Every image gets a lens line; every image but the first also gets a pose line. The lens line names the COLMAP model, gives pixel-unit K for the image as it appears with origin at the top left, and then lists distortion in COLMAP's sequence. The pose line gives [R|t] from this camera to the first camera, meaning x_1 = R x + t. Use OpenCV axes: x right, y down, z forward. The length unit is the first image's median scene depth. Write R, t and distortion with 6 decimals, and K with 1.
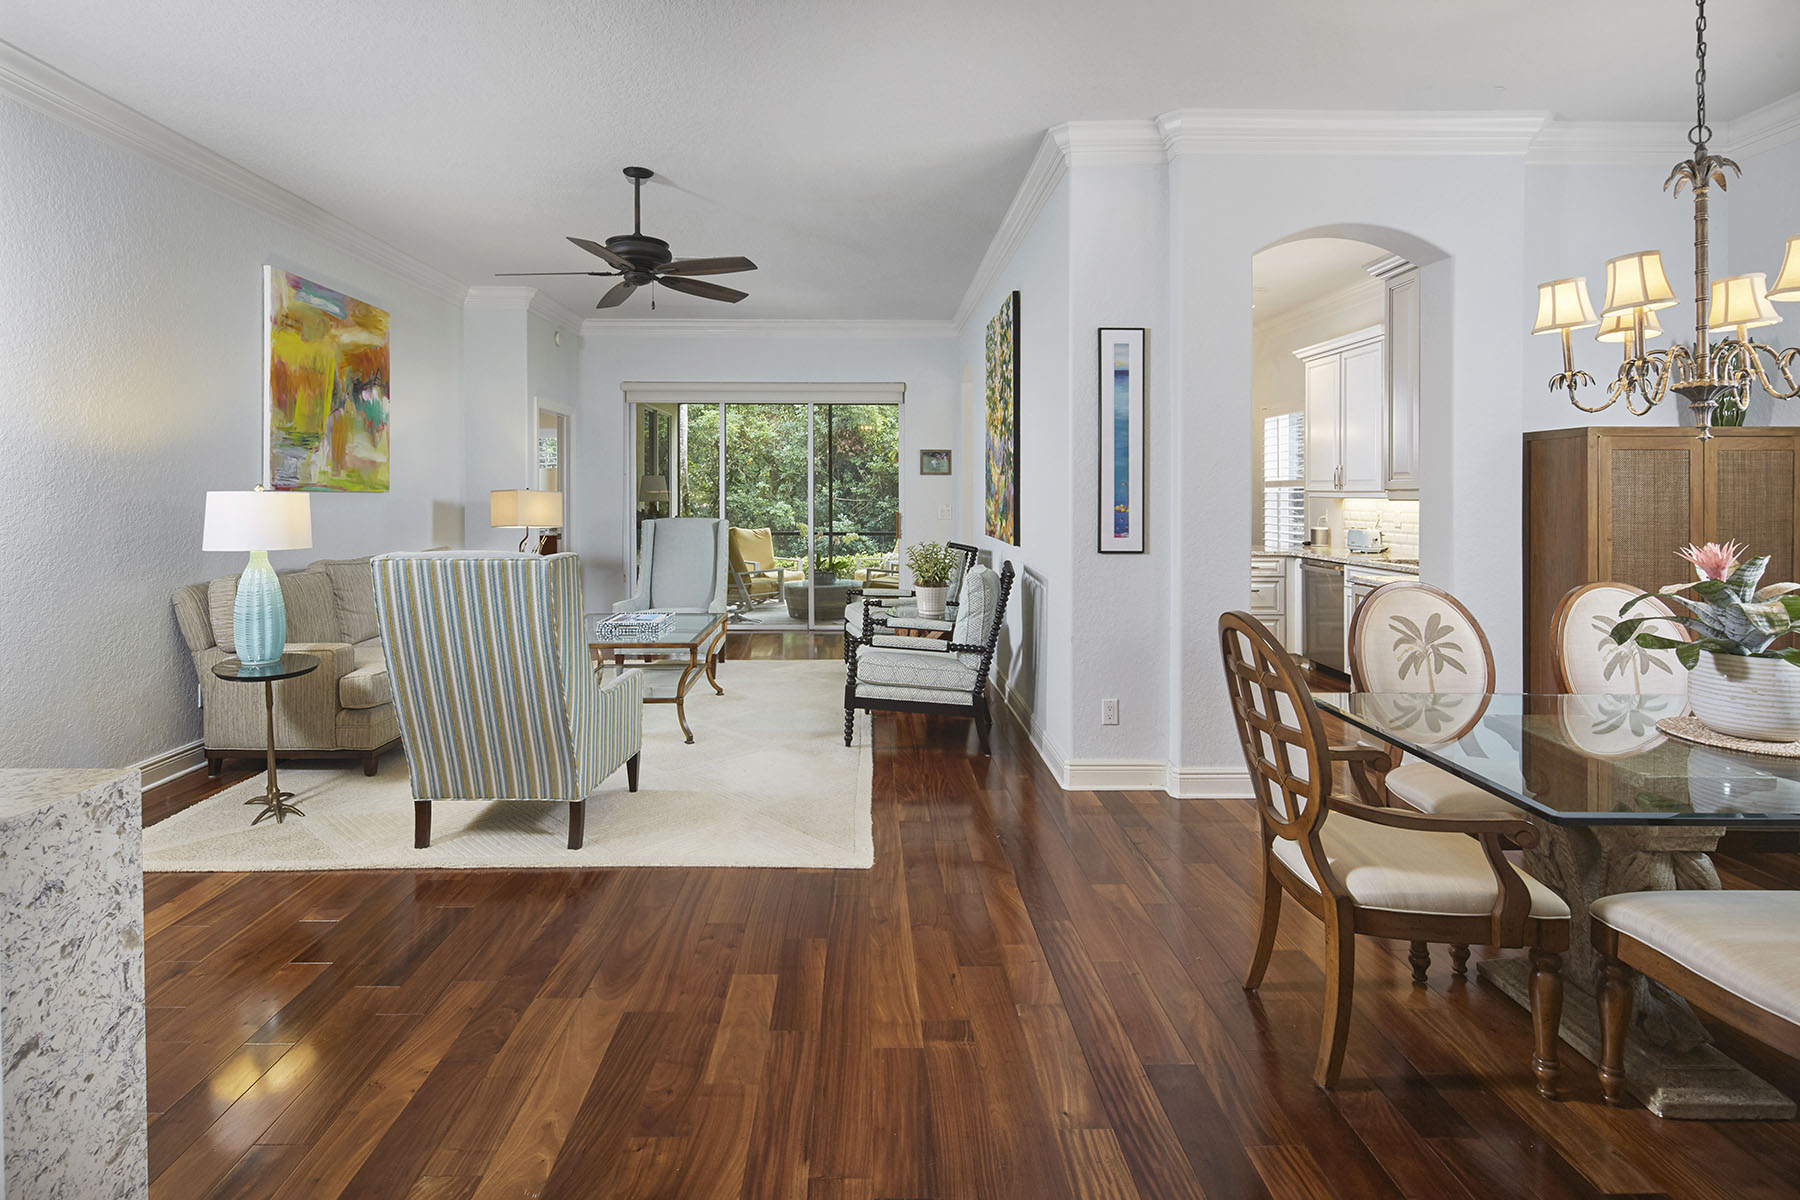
lens RADIAL K [[899.8, 0, 861.4], [0, 899.8, 497.3], [0, 0, 1]] dist [0.000017, -0.000729]
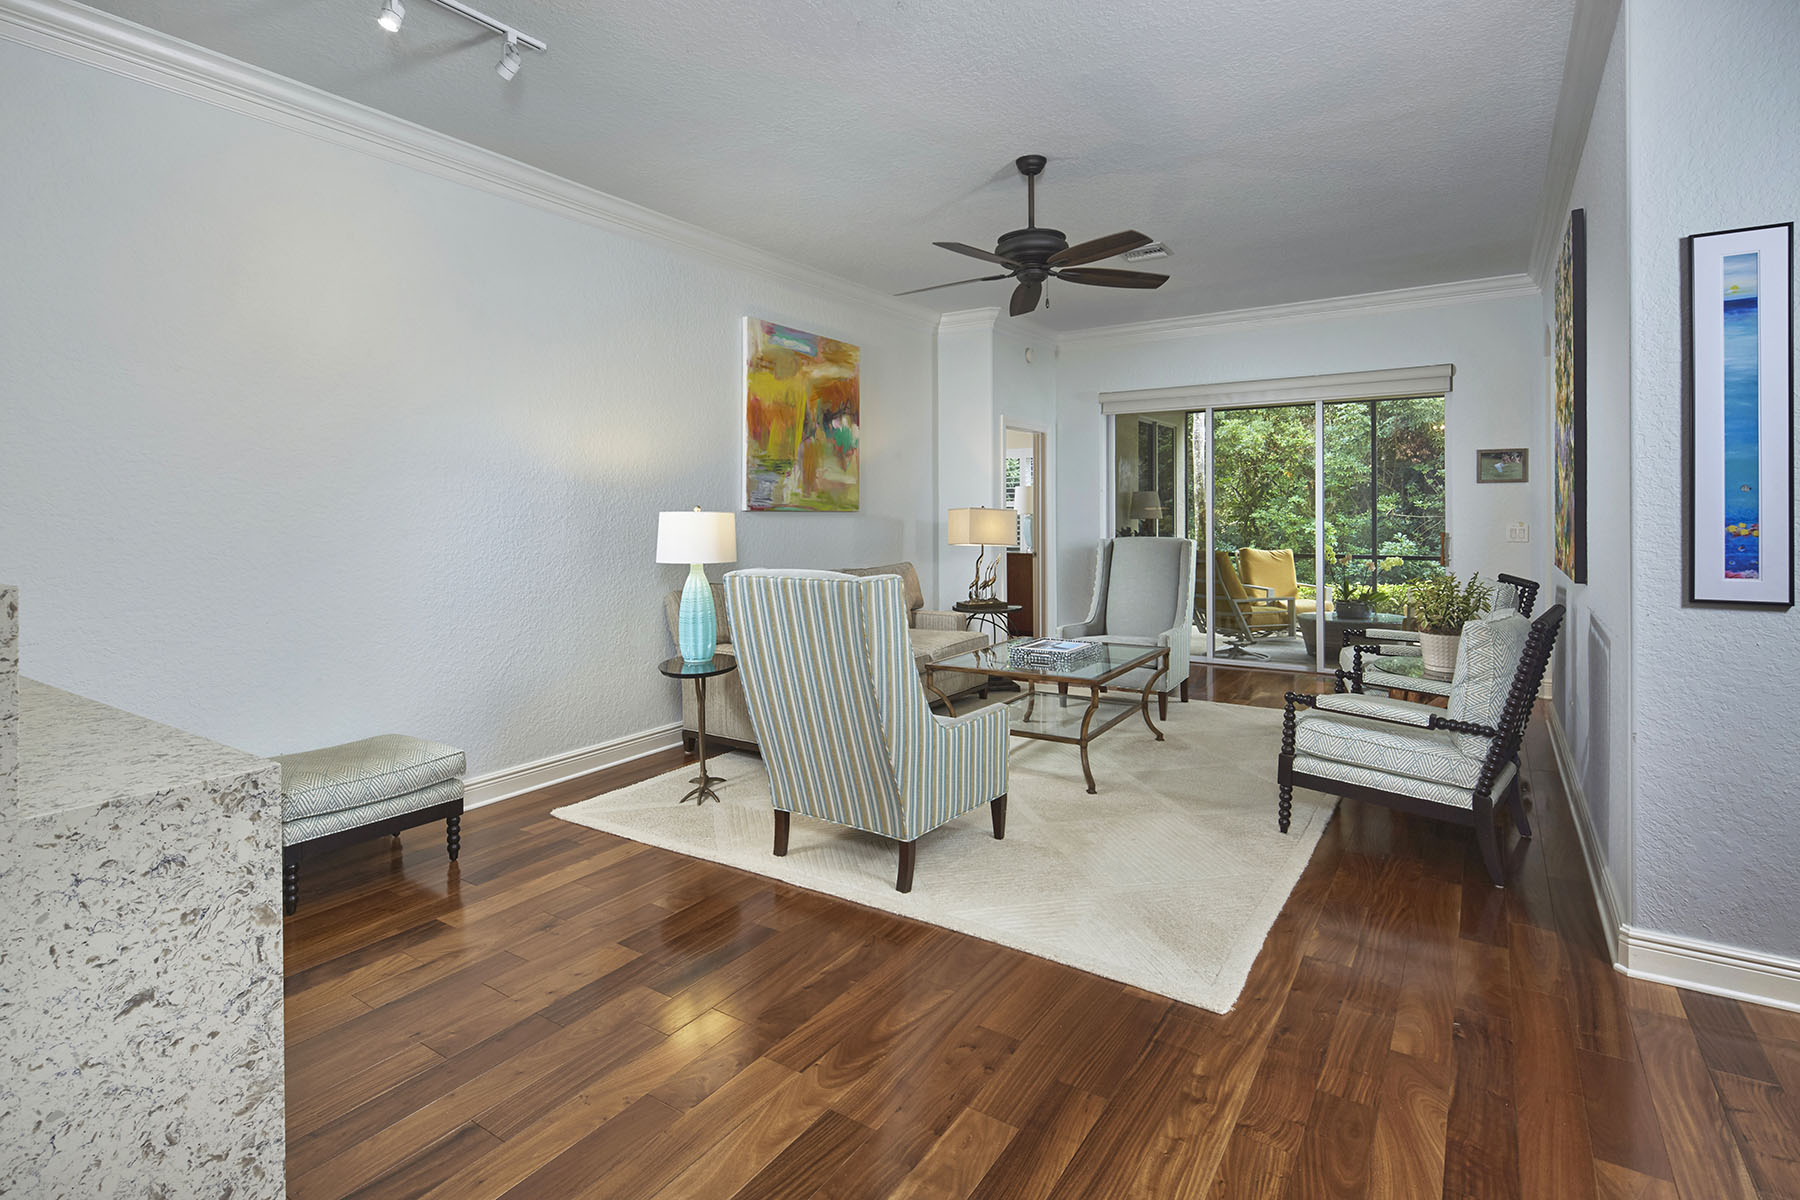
lens RADIAL K [[887.9, 0, 870.1], [0, 887.9, 513.5], [0, 0, 1]] dist [0.002454, -0.001736]
pose [[0.820633, -0.005846, -0.571425, 0.128681], [0.005224, 0.999983, -0.002728, 0.000103], [0.571431, -0.000747, 0.820650, 0.157038]]
